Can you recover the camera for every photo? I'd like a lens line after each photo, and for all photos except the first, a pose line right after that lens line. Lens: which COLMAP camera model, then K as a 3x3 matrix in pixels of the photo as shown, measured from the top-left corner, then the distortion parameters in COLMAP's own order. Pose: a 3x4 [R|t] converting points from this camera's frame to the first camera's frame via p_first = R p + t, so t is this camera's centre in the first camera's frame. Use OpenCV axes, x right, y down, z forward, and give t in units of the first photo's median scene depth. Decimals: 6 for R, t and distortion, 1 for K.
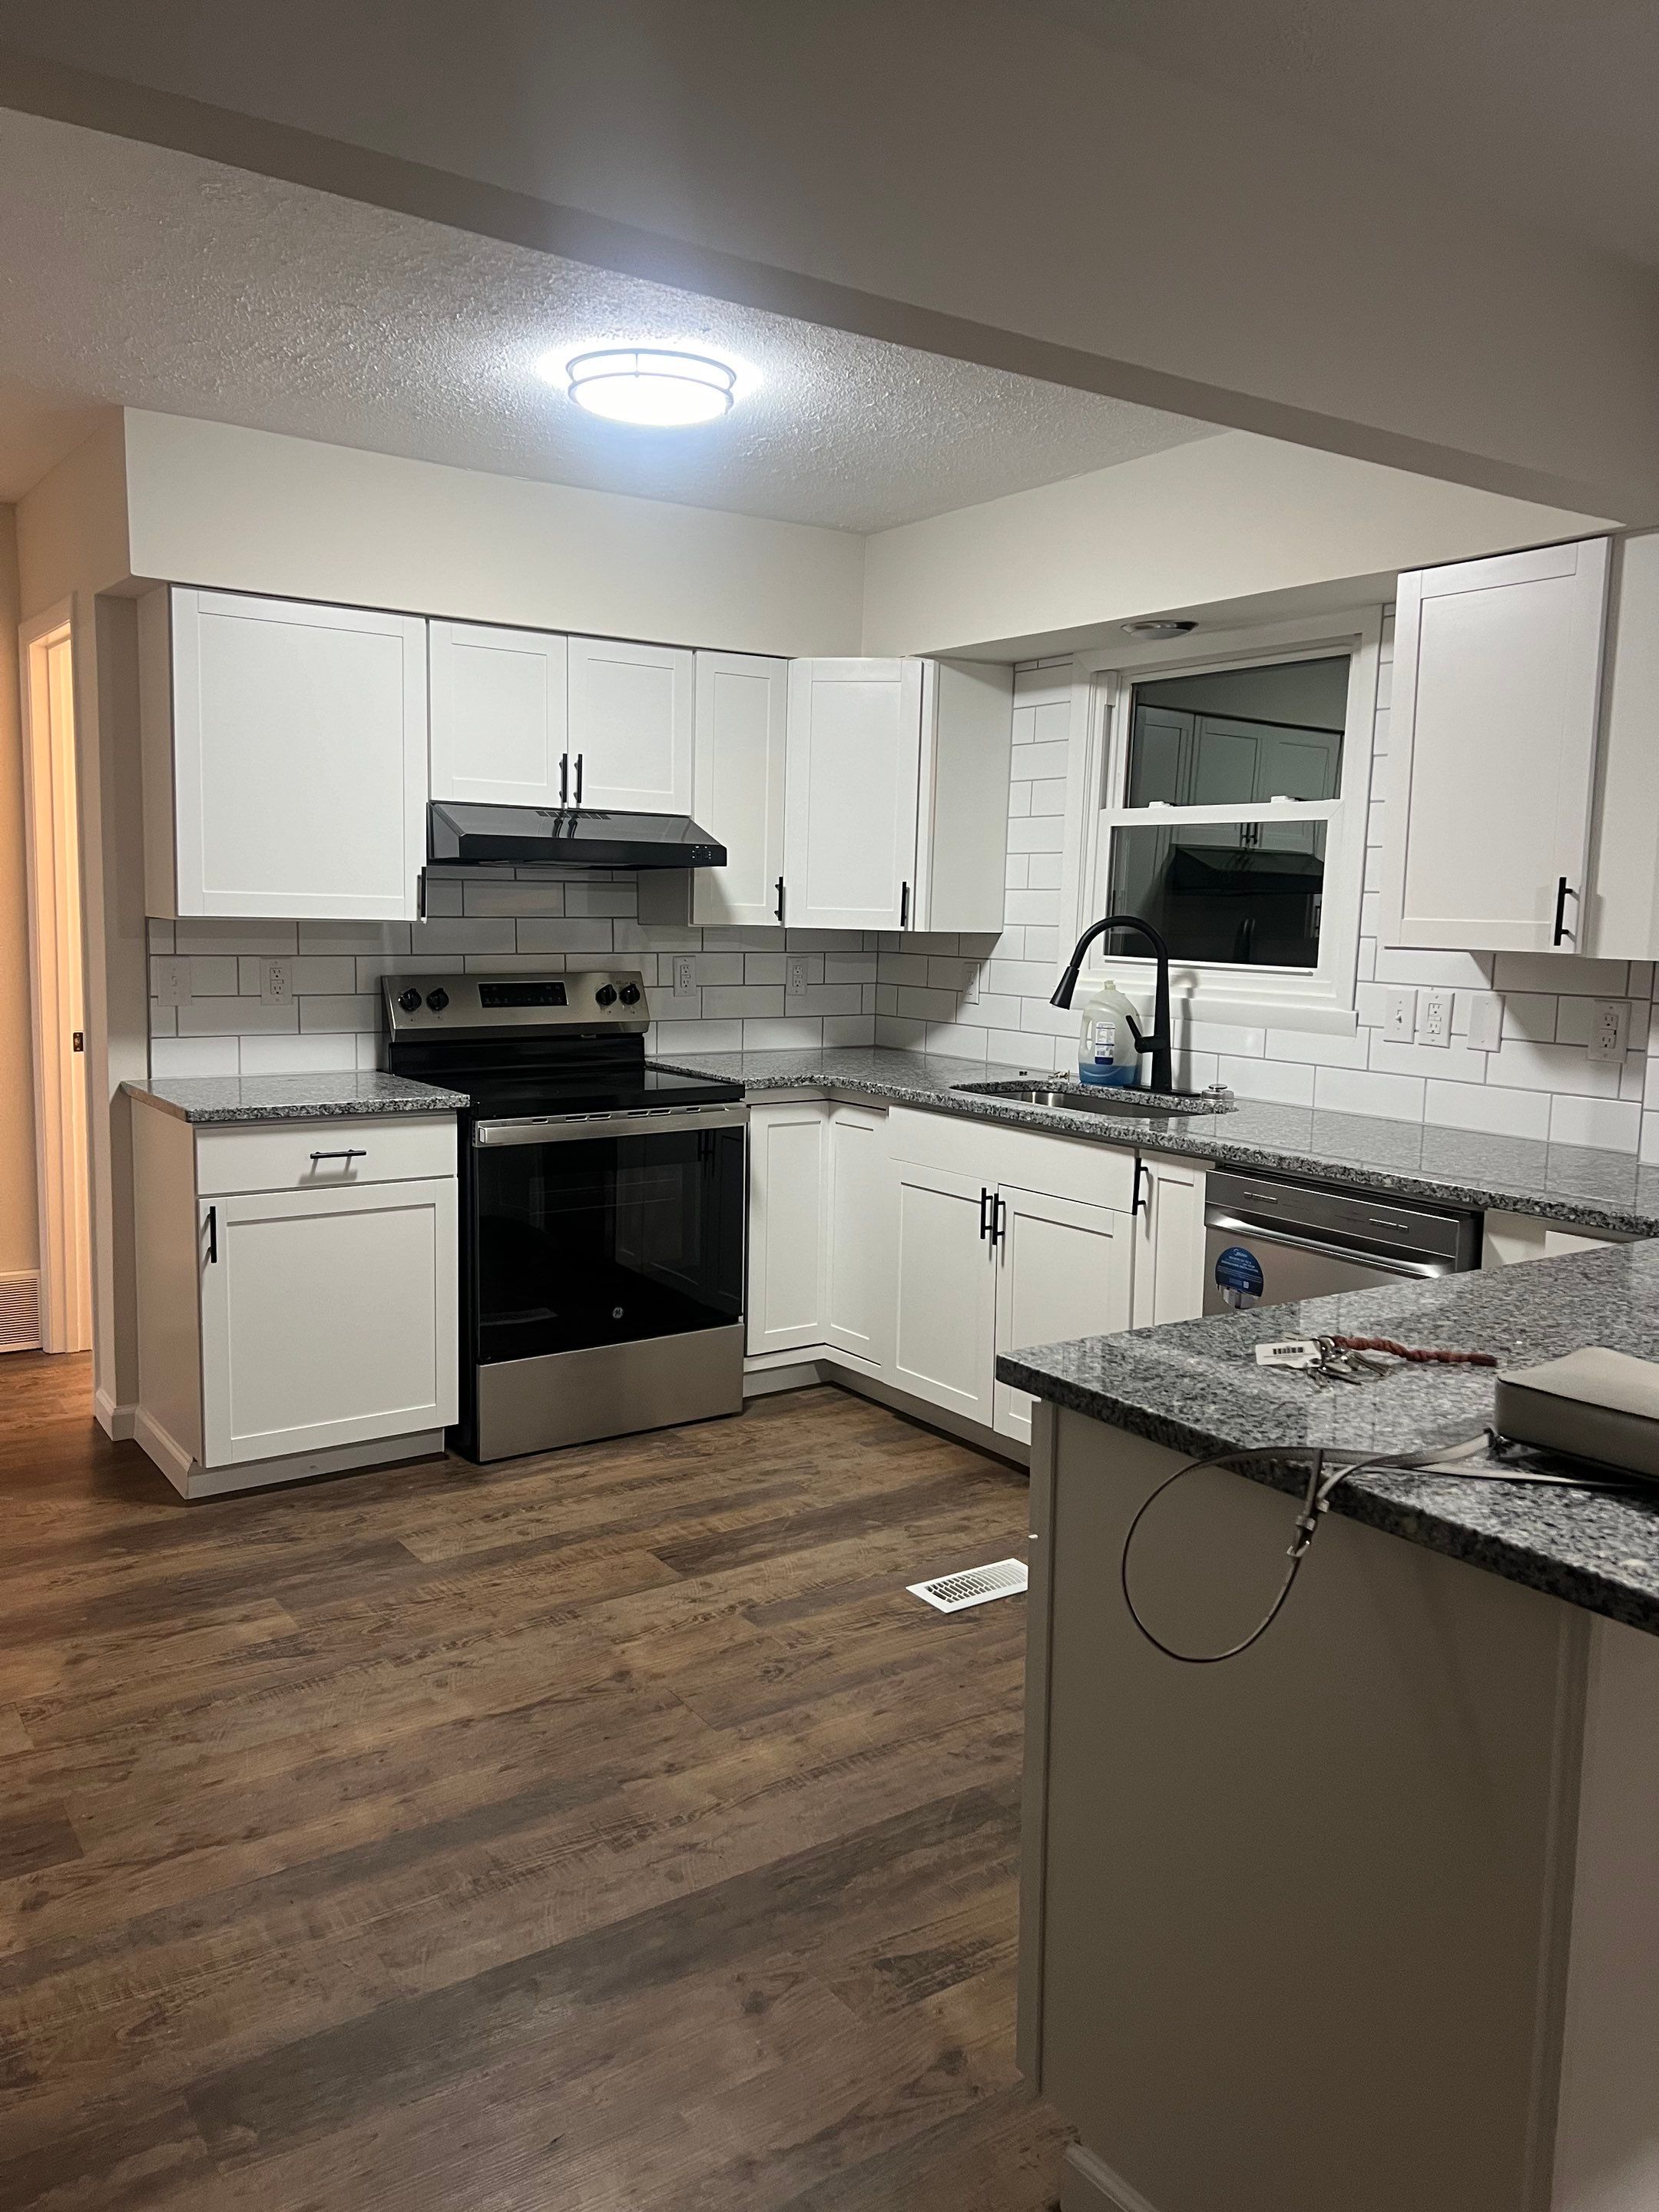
lens RADIAL K [[1676.2, 0, 899.5], [0, 1676.2, 1099.1], [0, 0, 1]] dist [0.084541, -0.264179]
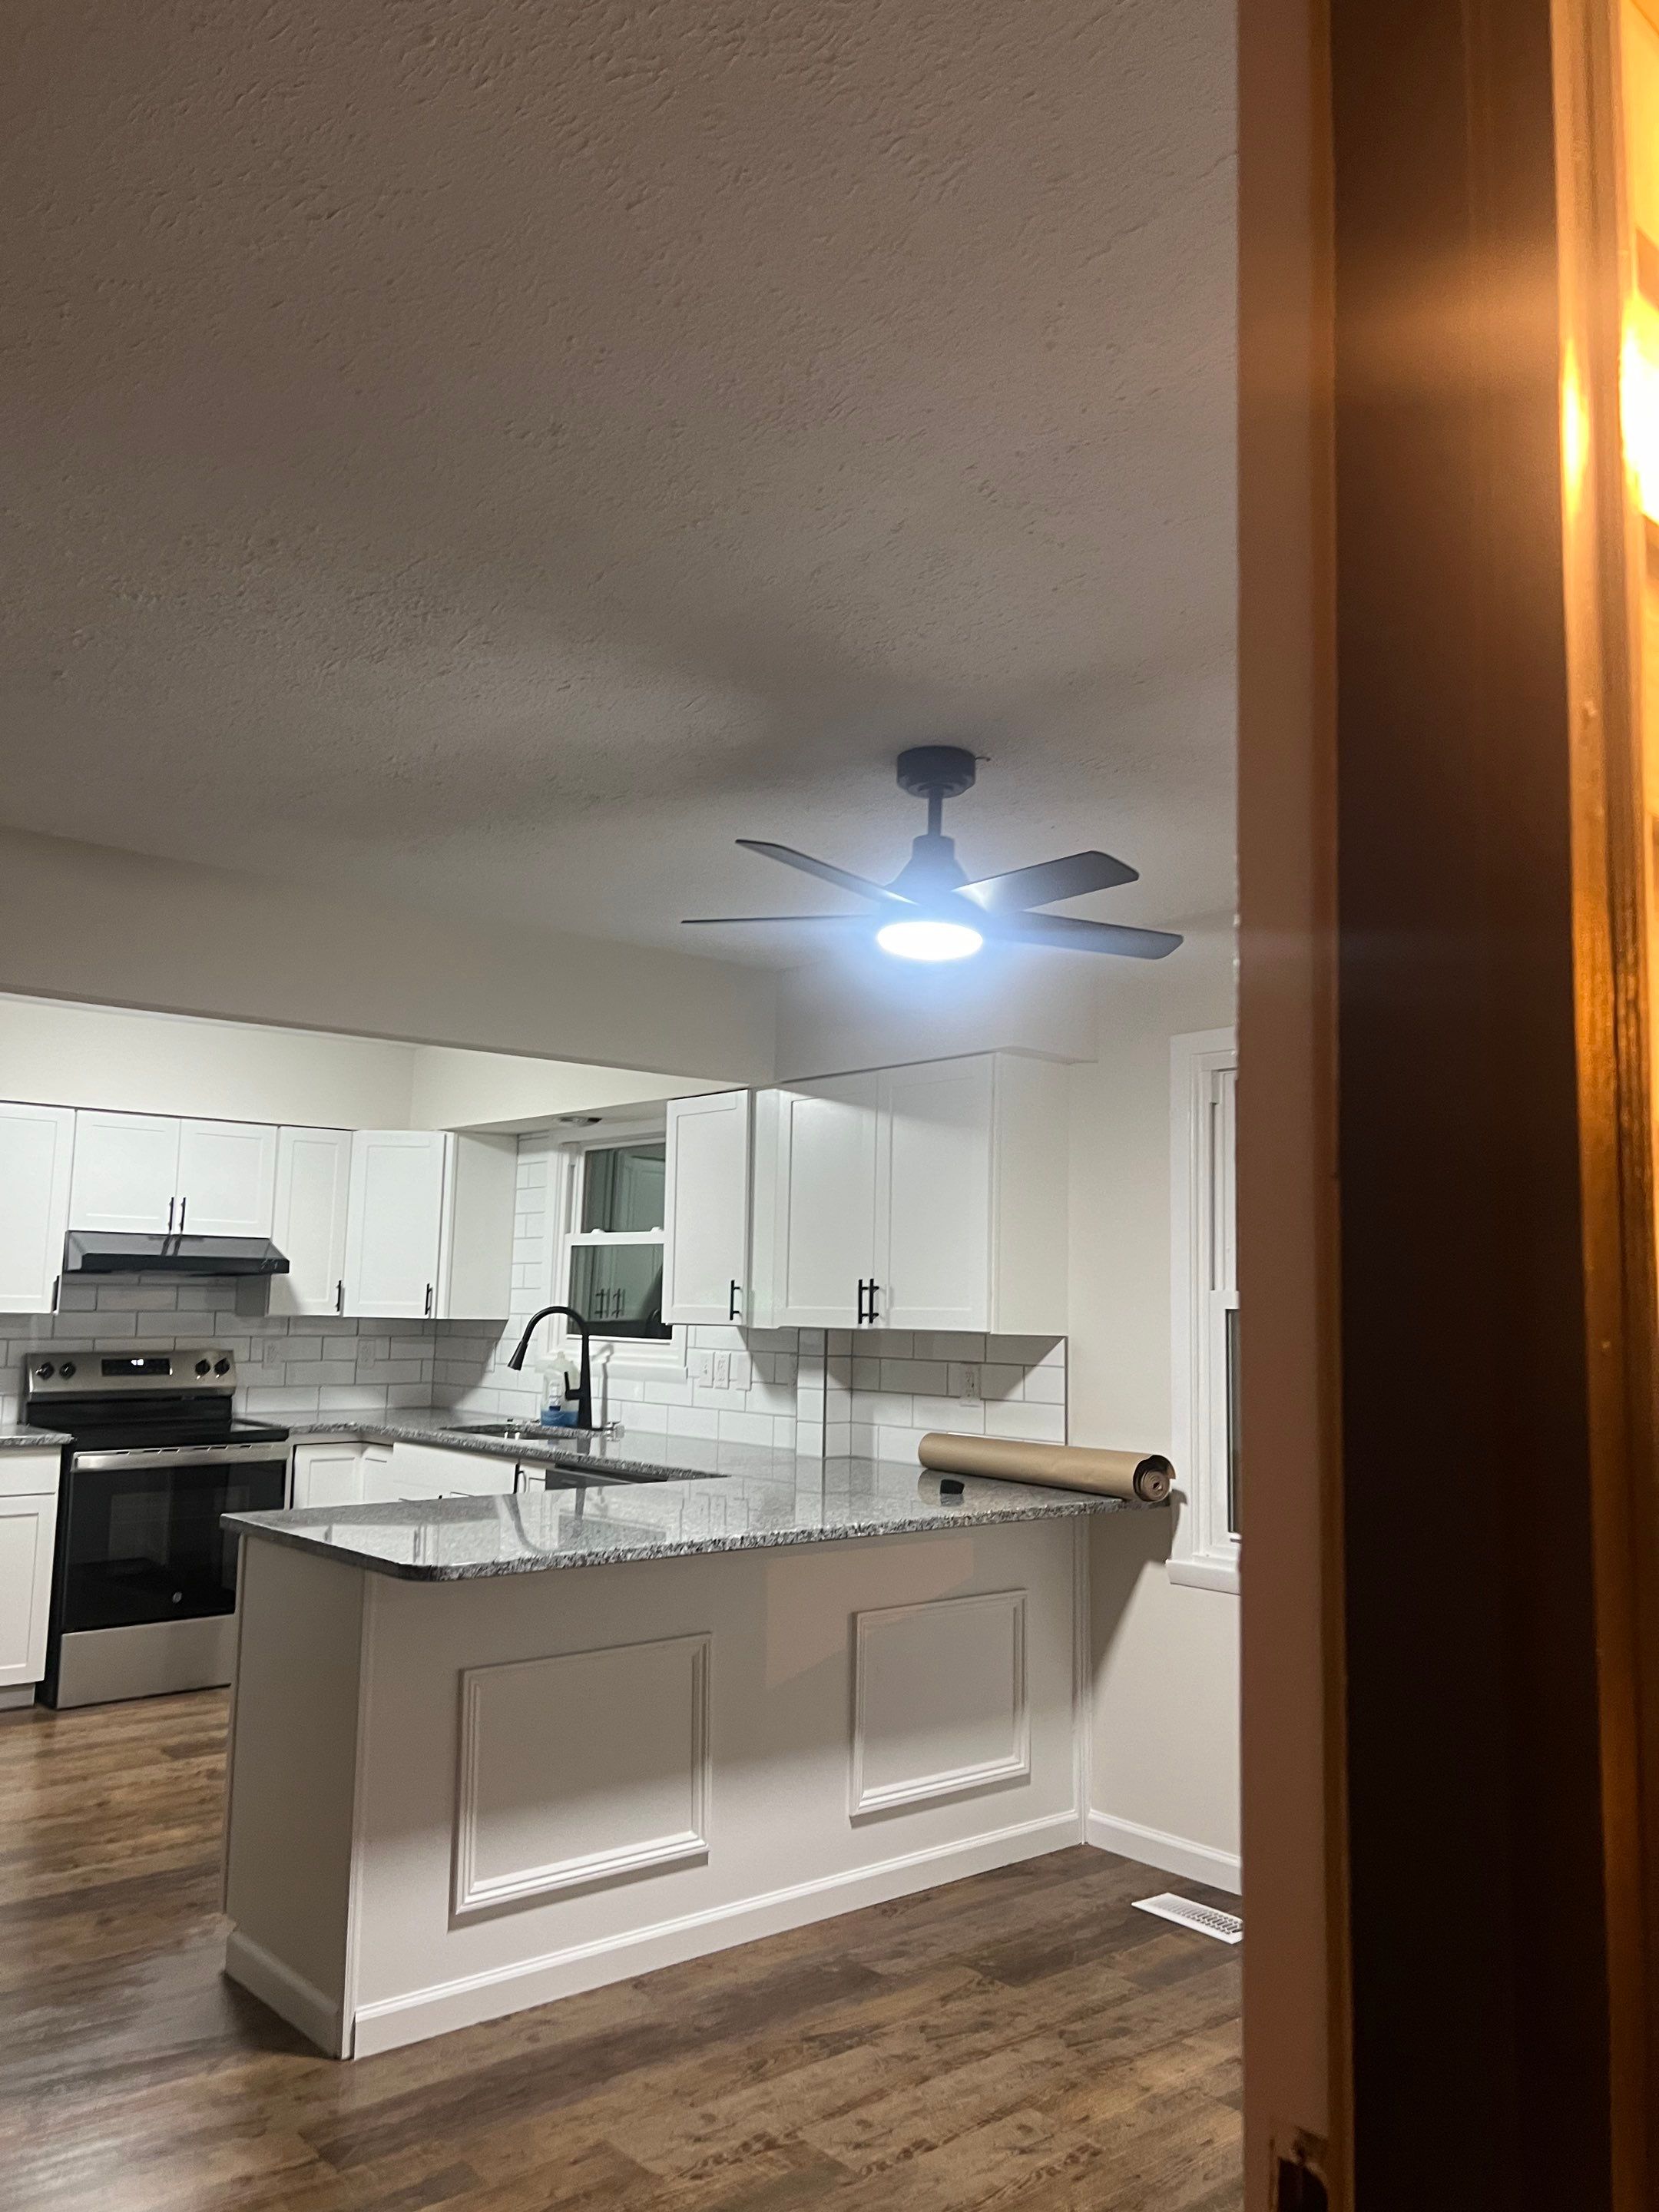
lens RADIAL K [[1472.4, 0, 829.5], [0, 1472.4, 1106.0], [0, 0, 1]] dist [0.000331, -0.044598]
pose [[0.989339, 0.012710, 0.145076, 0.171023], [0.023235, 0.969647, -0.243404, 0.039034], [-0.143766, 0.244180, 0.959014, -0.306076]]
